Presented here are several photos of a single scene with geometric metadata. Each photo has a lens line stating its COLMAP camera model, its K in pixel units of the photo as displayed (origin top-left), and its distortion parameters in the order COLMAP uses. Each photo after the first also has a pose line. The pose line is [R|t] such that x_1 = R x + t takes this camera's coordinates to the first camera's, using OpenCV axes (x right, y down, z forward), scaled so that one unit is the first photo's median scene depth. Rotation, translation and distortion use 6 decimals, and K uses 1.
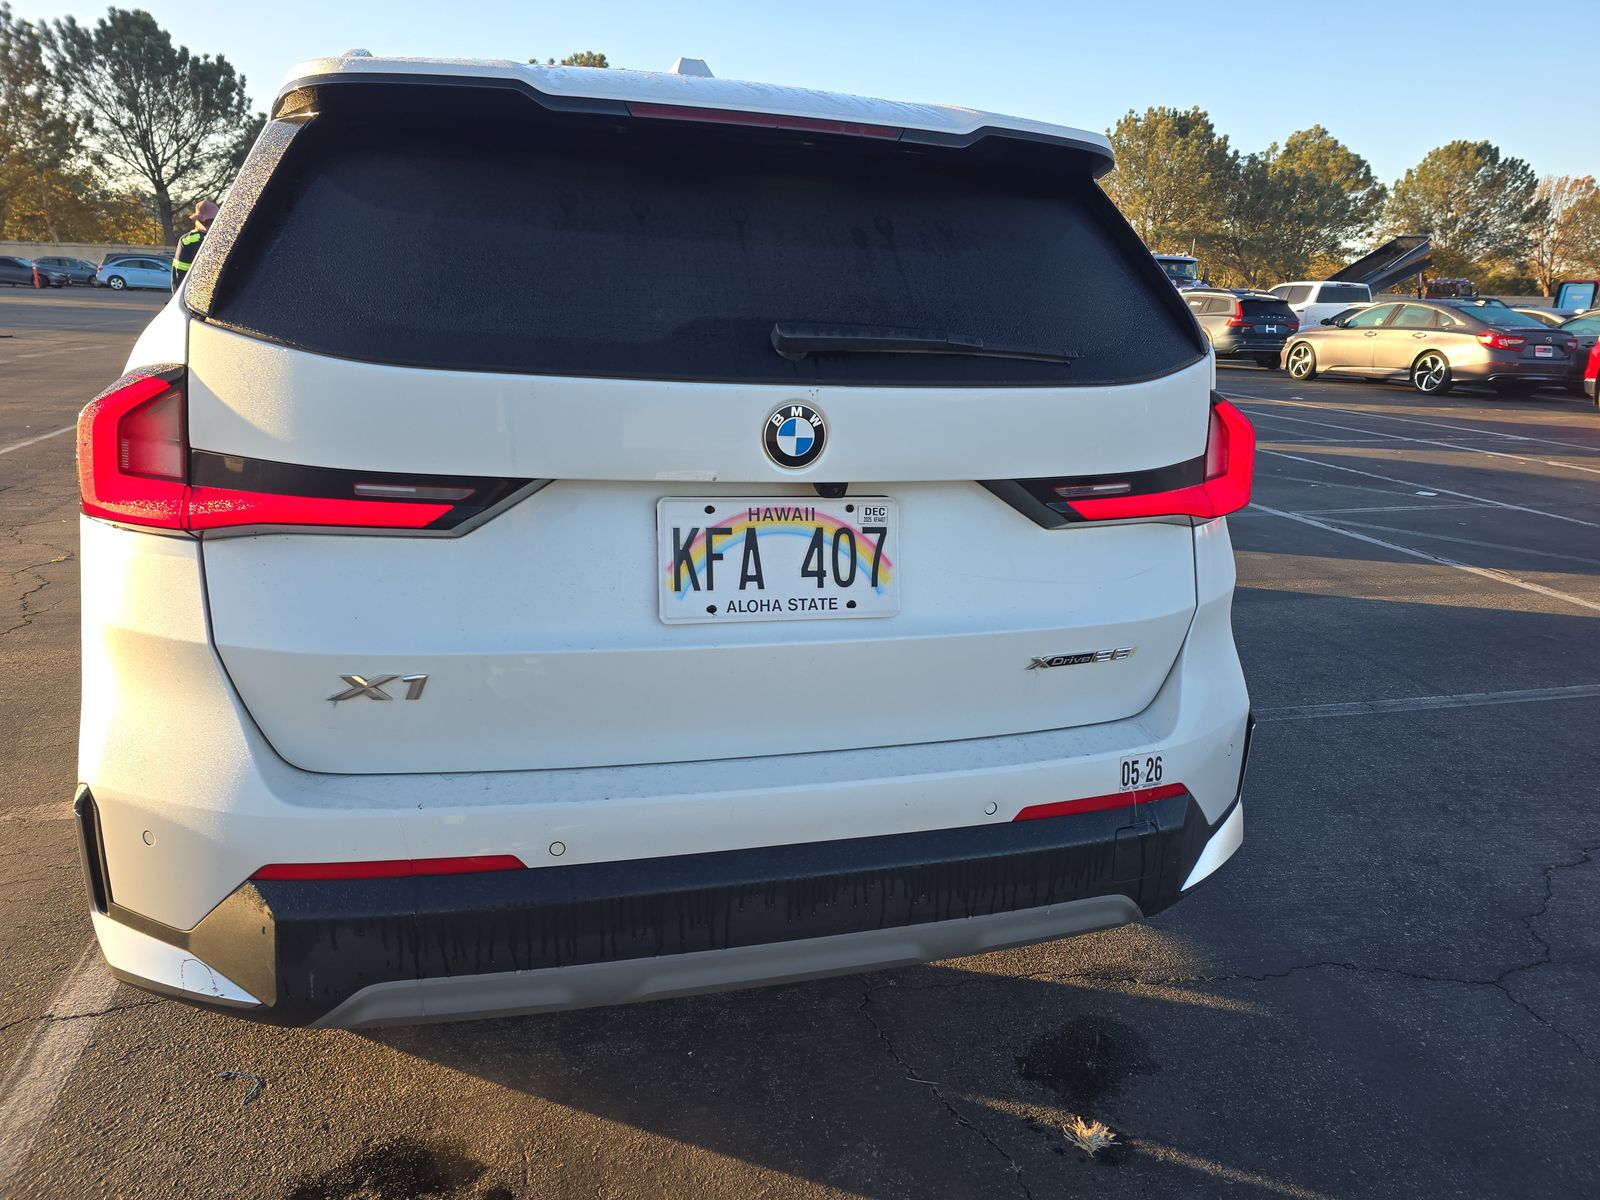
lens RADIAL K [[1108.0, 0, 800.0], [0, 1108.0, 600.0], [0, 0, 1]] dist [0.023343, -0.006073]
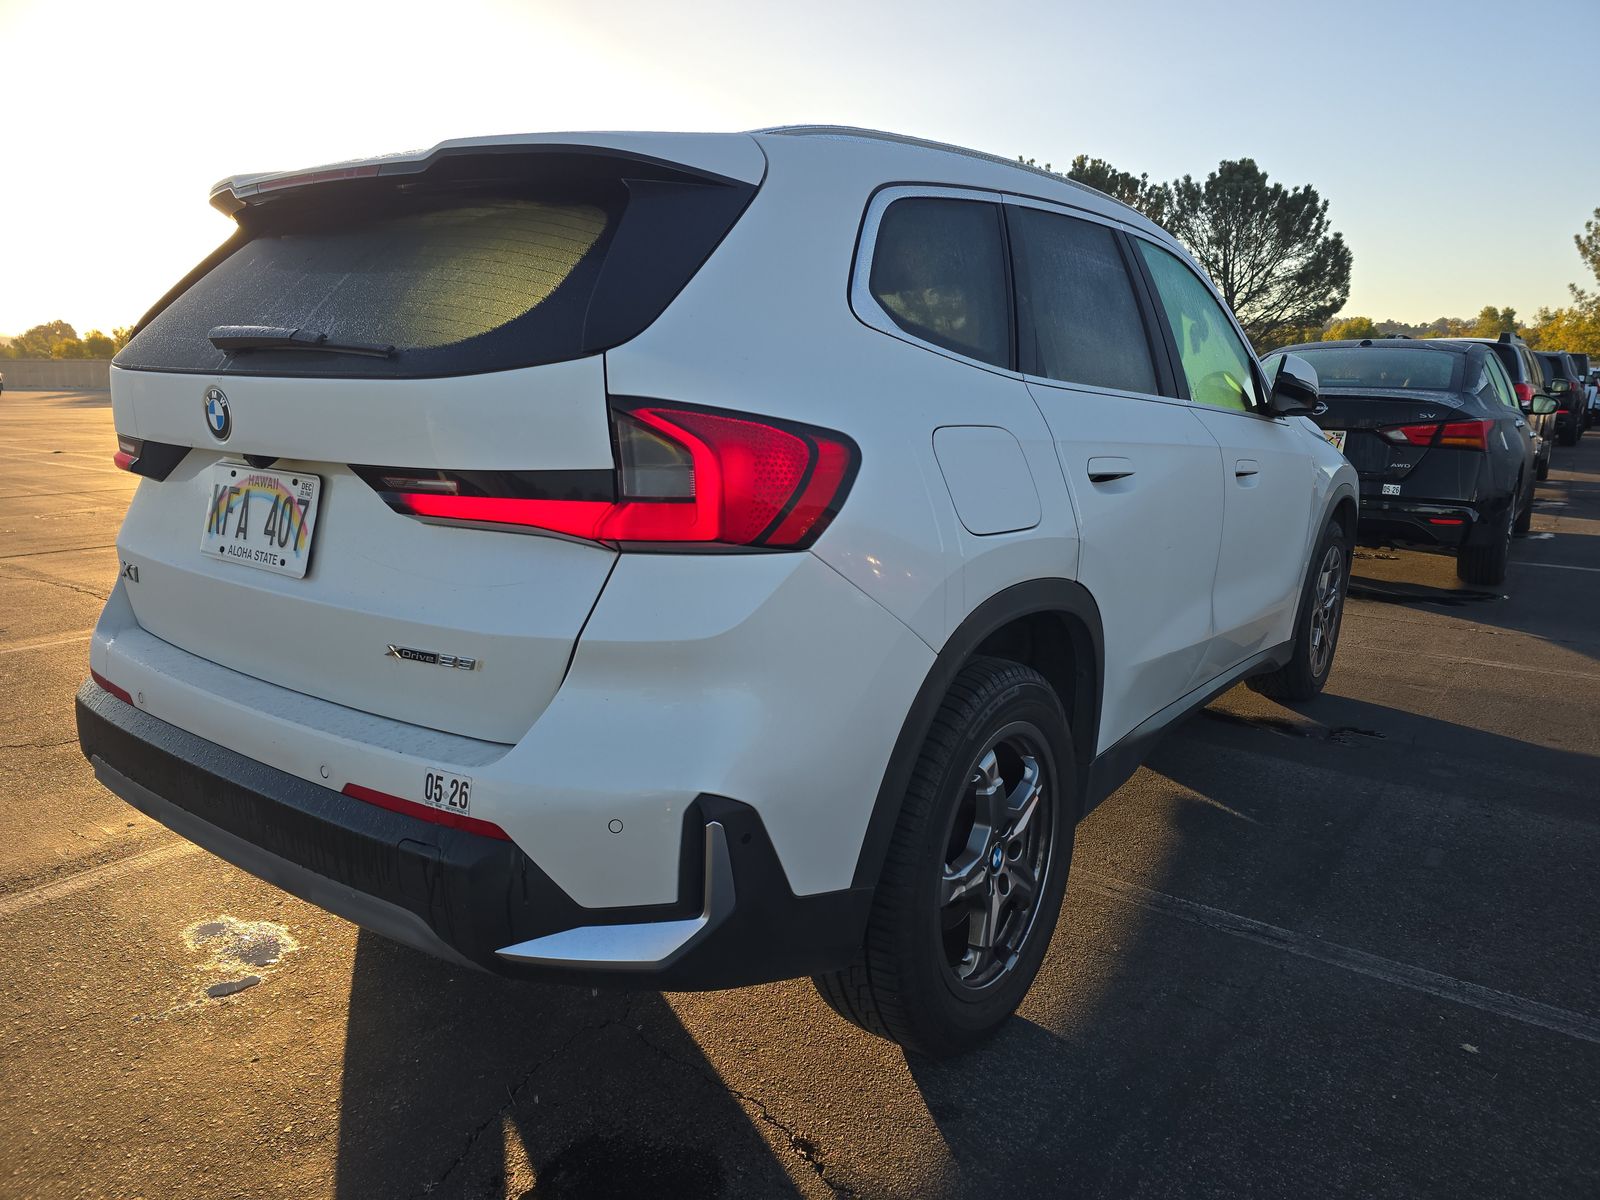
lens RADIAL K [[1108.0, 0, 800.0], [0, 1108.0, 600.0], [0, 0, 1]] dist [0.023343, -0.006073]
pose [[0.616032, 0.127074, -0.777404, 1.193273], [-0.203060, 0.979166, -0.000856, -0.061500], [0.761099, 0.158387, 0.629001, 0.615670]]
